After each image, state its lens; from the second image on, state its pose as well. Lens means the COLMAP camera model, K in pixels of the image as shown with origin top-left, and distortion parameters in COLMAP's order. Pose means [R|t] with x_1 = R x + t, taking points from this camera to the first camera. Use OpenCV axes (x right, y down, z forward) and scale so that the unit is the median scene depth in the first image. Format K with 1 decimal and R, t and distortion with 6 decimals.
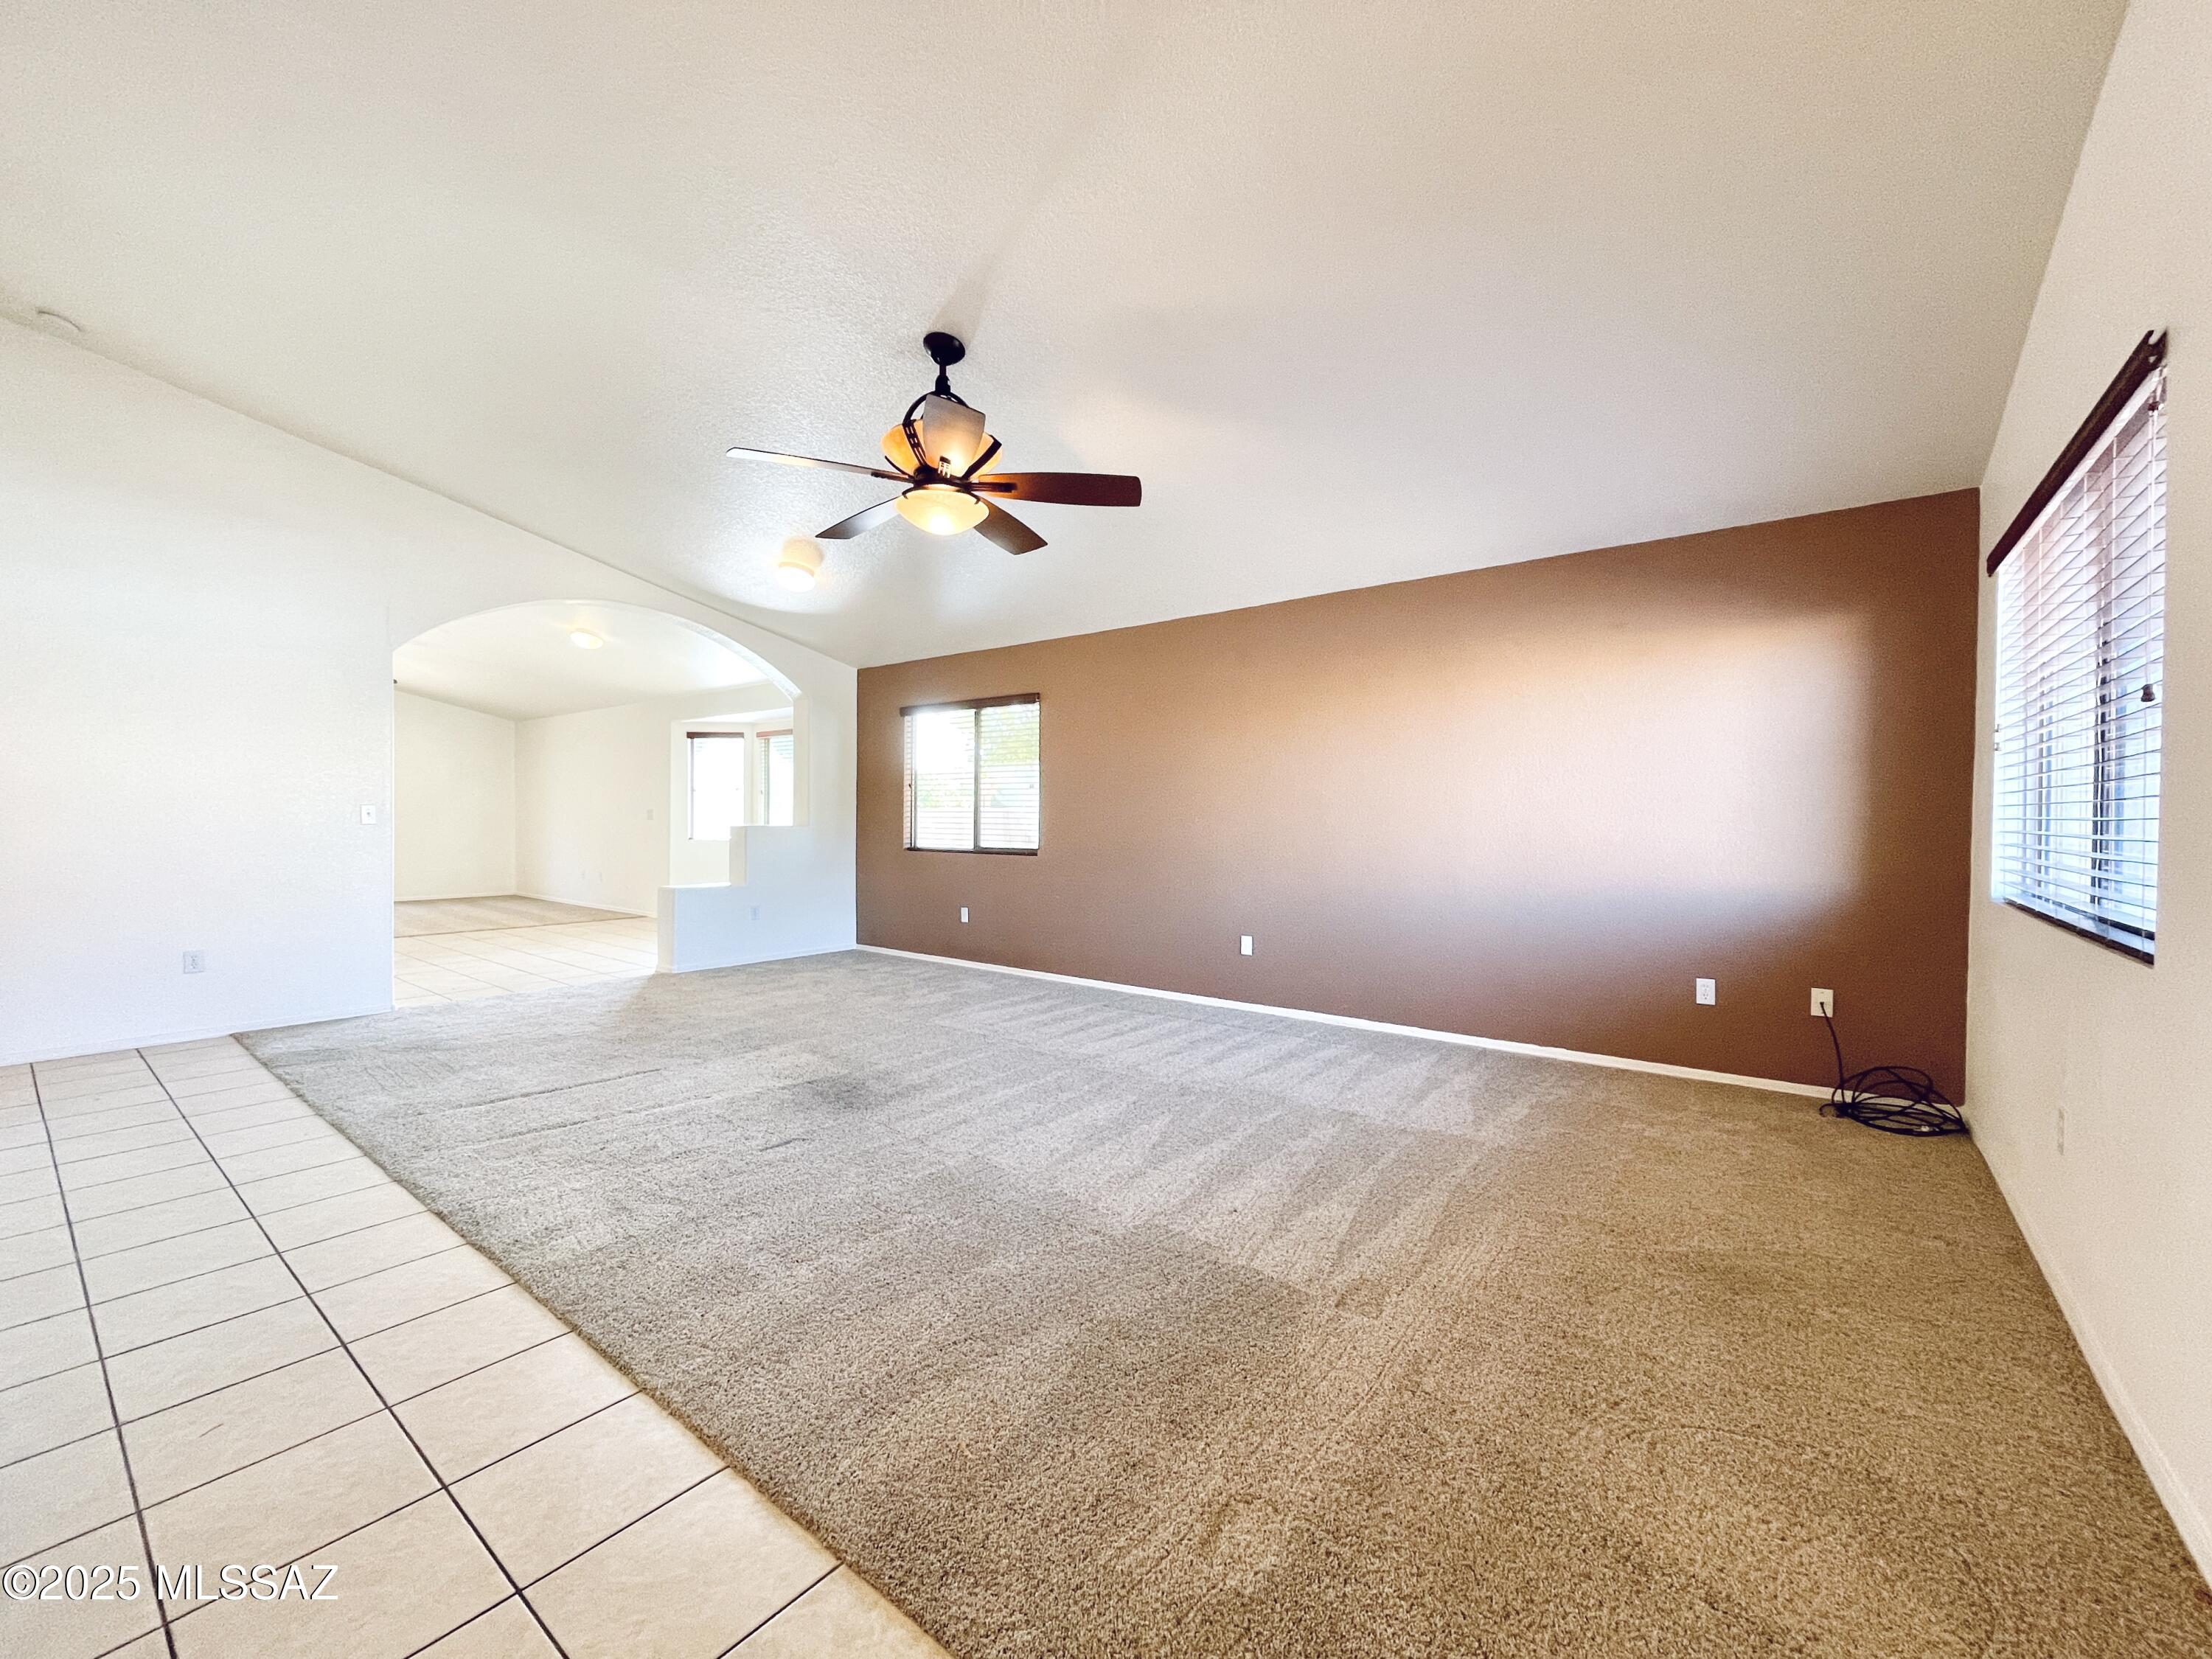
lens RADIAL K [[901.9, 0, 1115.1], [0, 901.9, 826.2], [0, 0, 1]] dist [-0.002022, 0.000485]
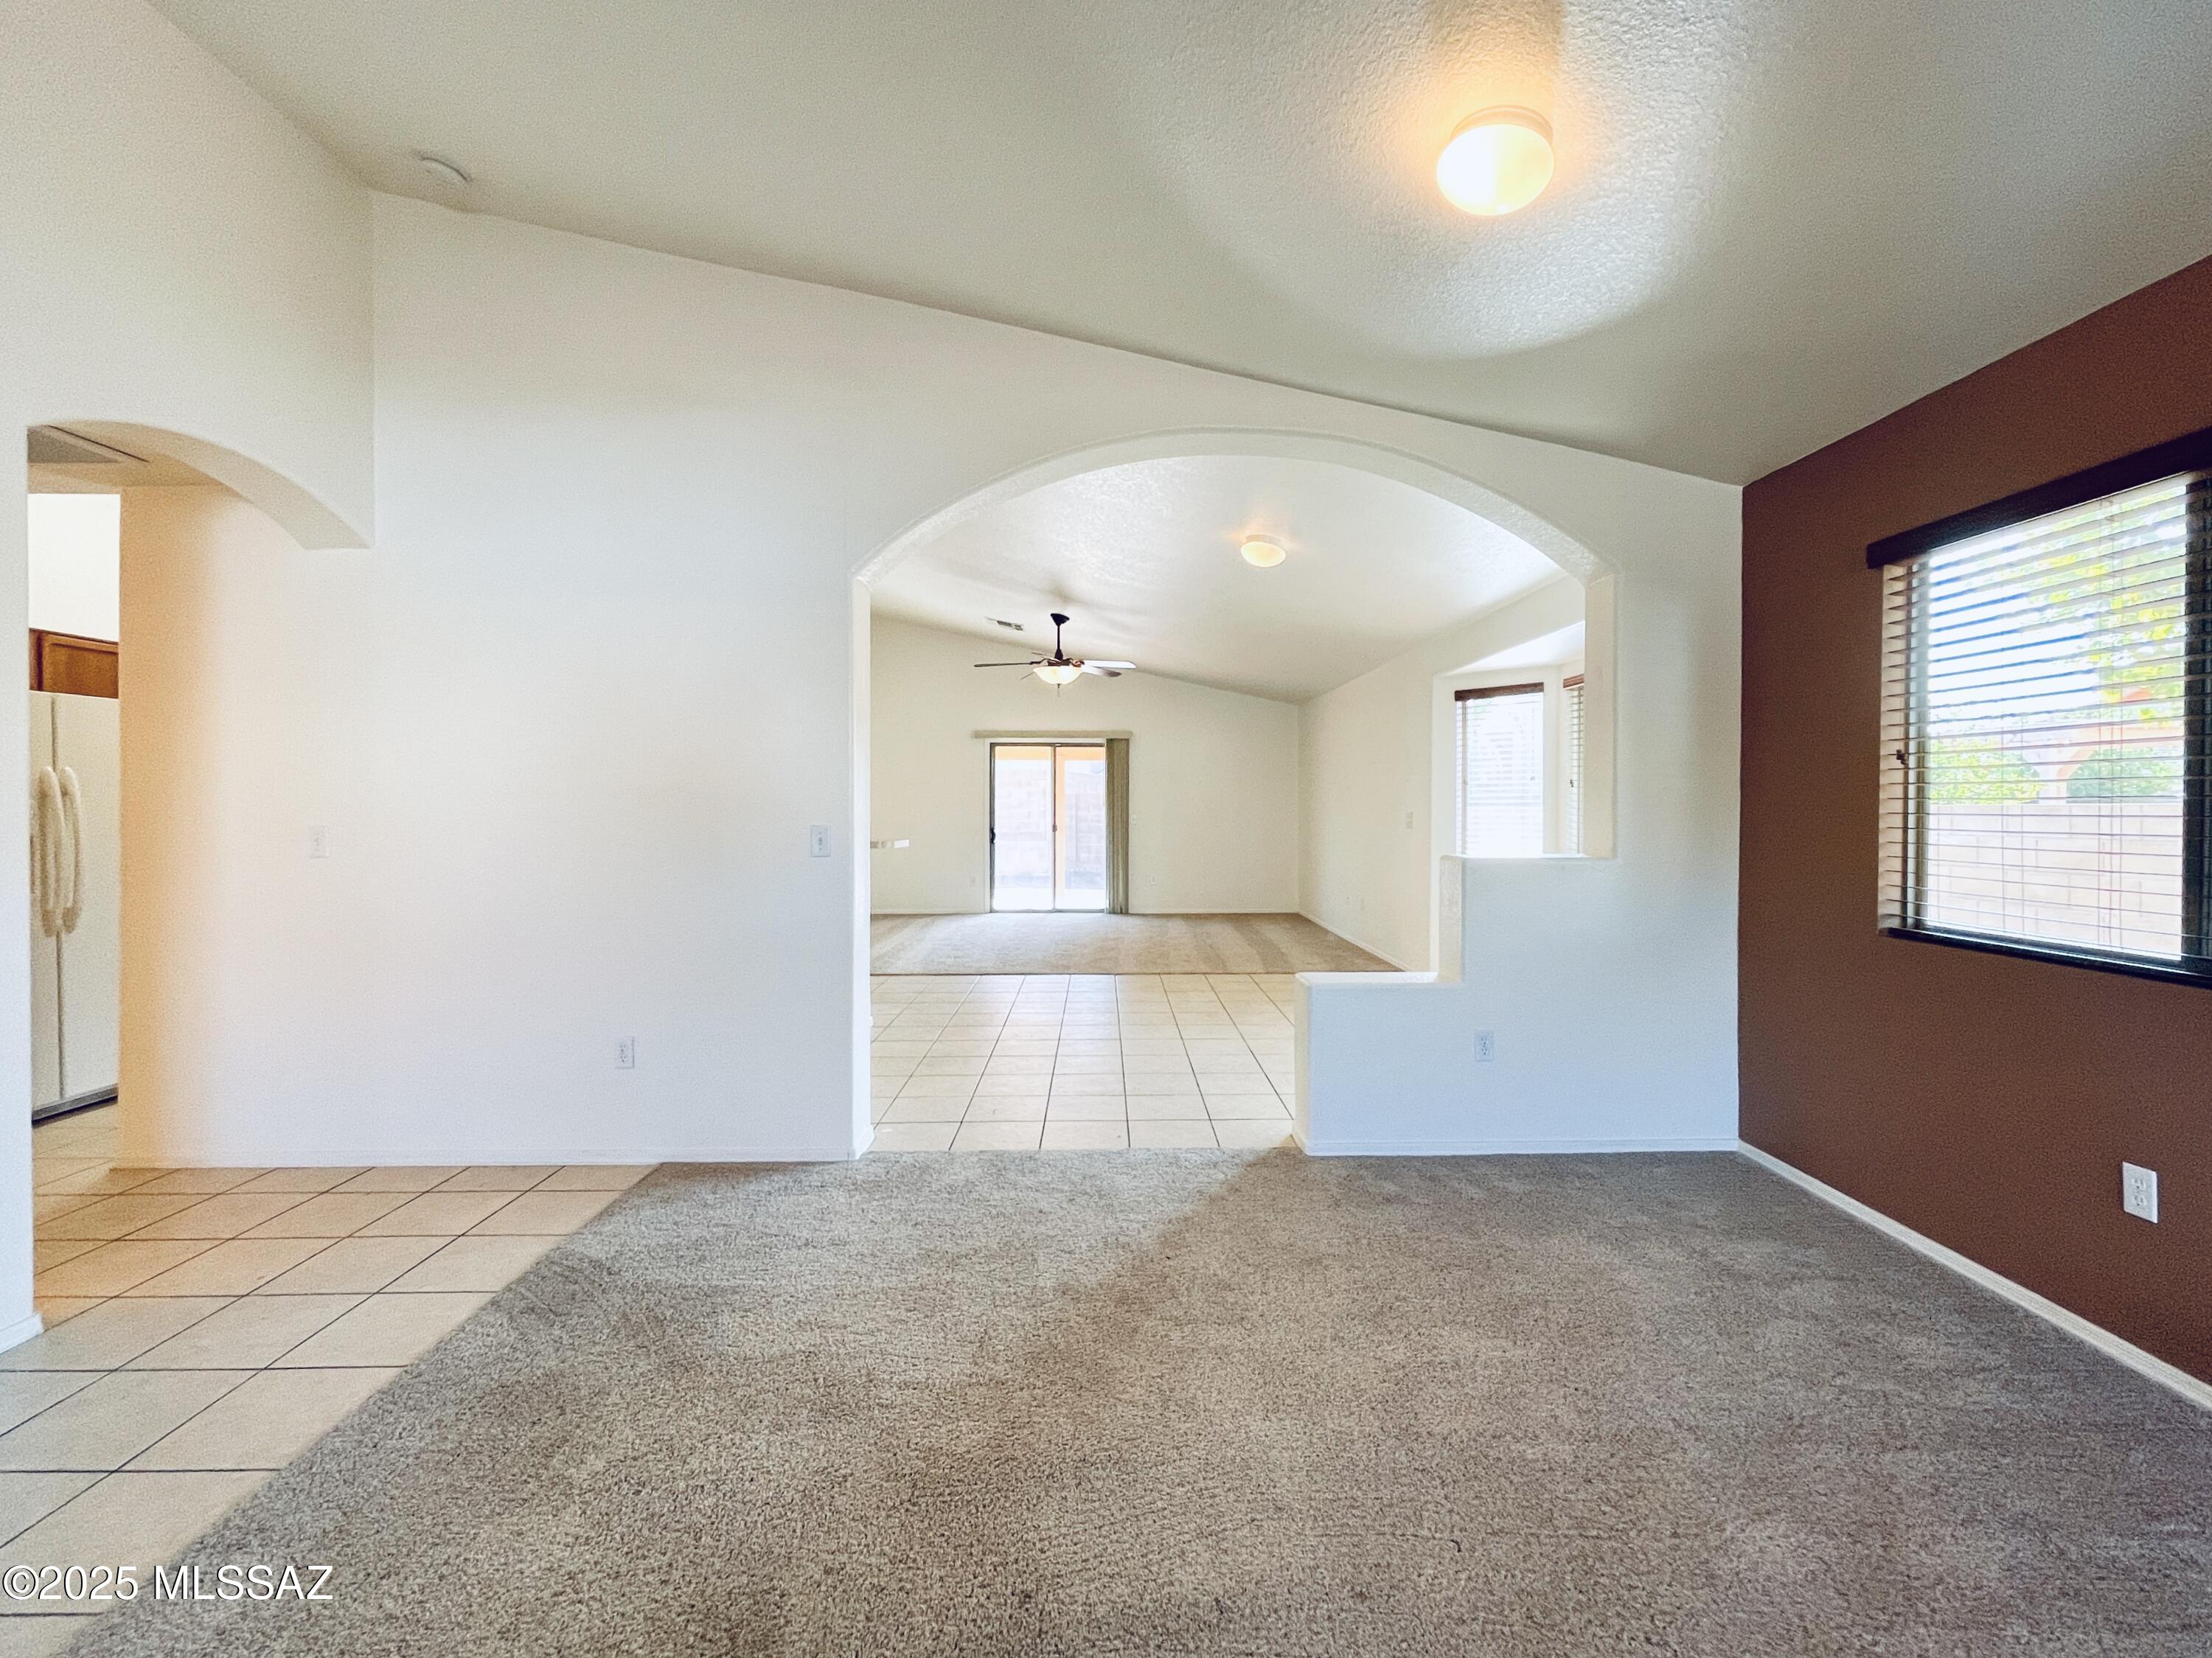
lens RADIAL K [[1004.8, 0, 1100.7], [0, 1004.8, 823.1], [0, 0, 1]] dist [-0.000836, -0.002524]
pose [[0.633287, 0.001477, -0.773915, -0.113070], [0.001004, 0.999996, 0.002730, -0.018198], [0.773916, -0.002506, 0.633283, 0.469615]]
